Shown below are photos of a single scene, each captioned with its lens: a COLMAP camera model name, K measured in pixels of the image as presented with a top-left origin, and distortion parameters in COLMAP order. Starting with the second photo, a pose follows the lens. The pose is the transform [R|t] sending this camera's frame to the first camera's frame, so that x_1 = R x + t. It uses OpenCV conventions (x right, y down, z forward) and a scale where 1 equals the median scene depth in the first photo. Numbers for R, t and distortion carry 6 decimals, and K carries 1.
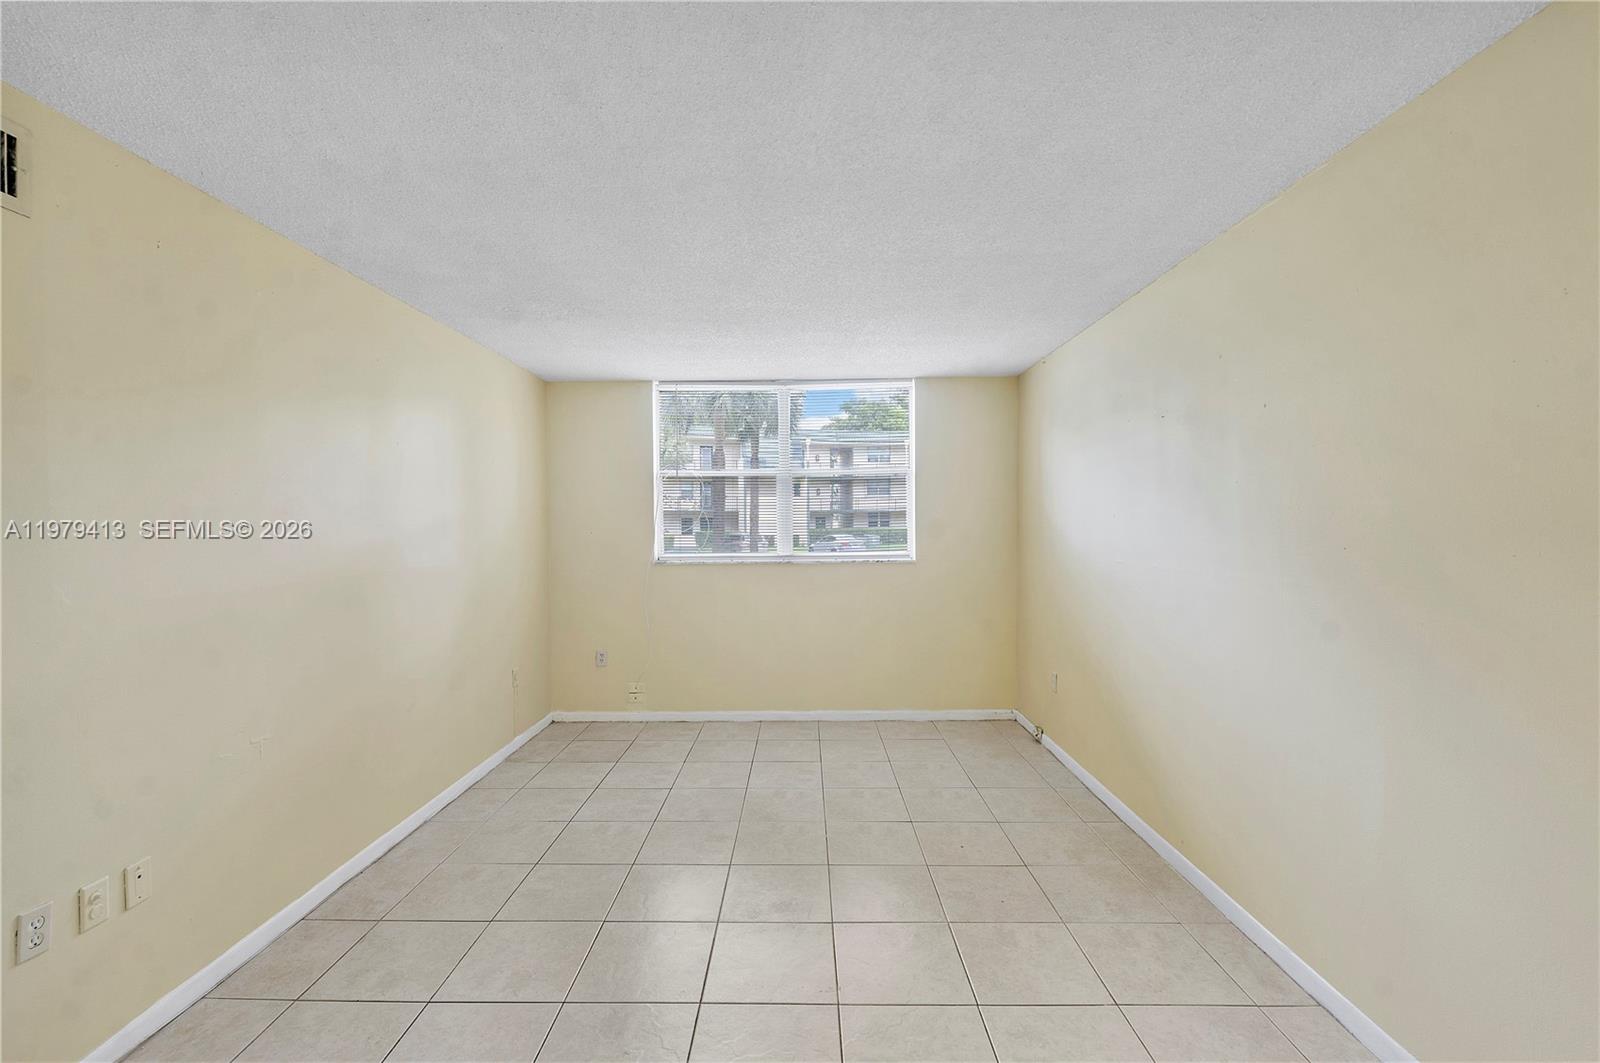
lens RADIAL K [[680.3, 0, 790.9], [0, 680.3, 531.6], [0, 0, 1]] dist [-0.008243, 0.000215]
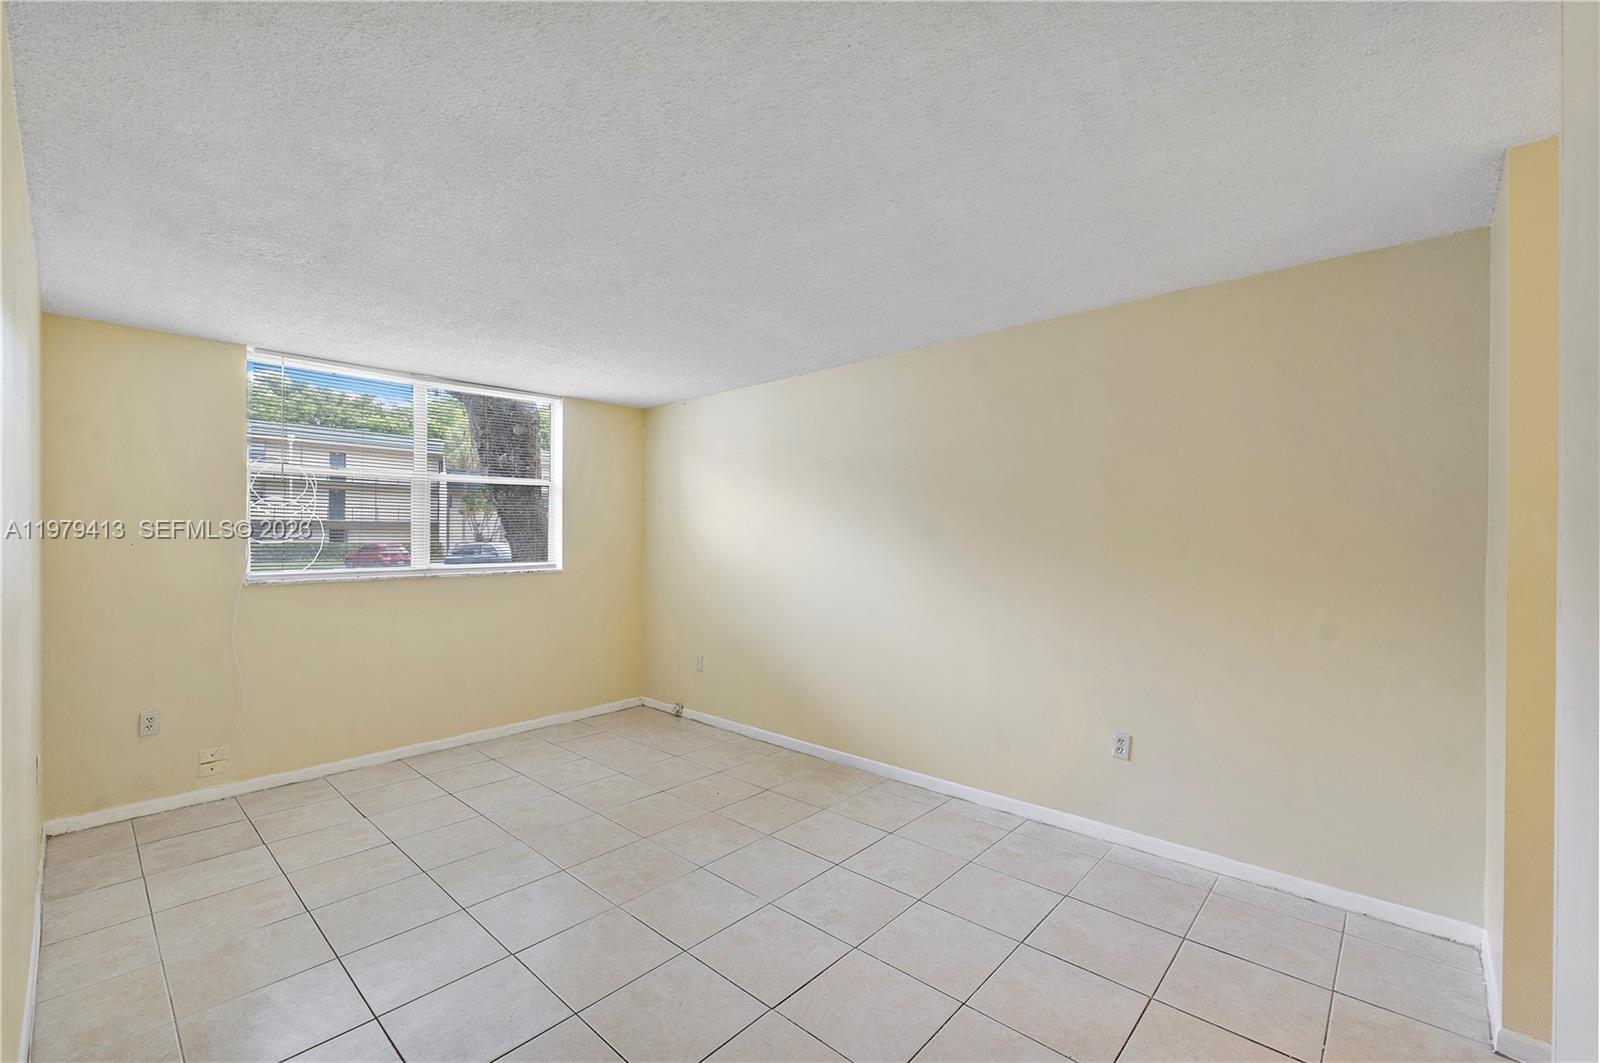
lens RADIAL K [[680.3, 0, 784.4], [0, 680.3, 534.4], [0, 0, 1]] dist [-0.008243, 0.000215]
pose [[0.661347, 0.008371, 0.750034, -0.378358], [0.006121, 0.999844, -0.016556, 0.007050], [-0.750055, 0.015540, 0.661193, 0.048564]]
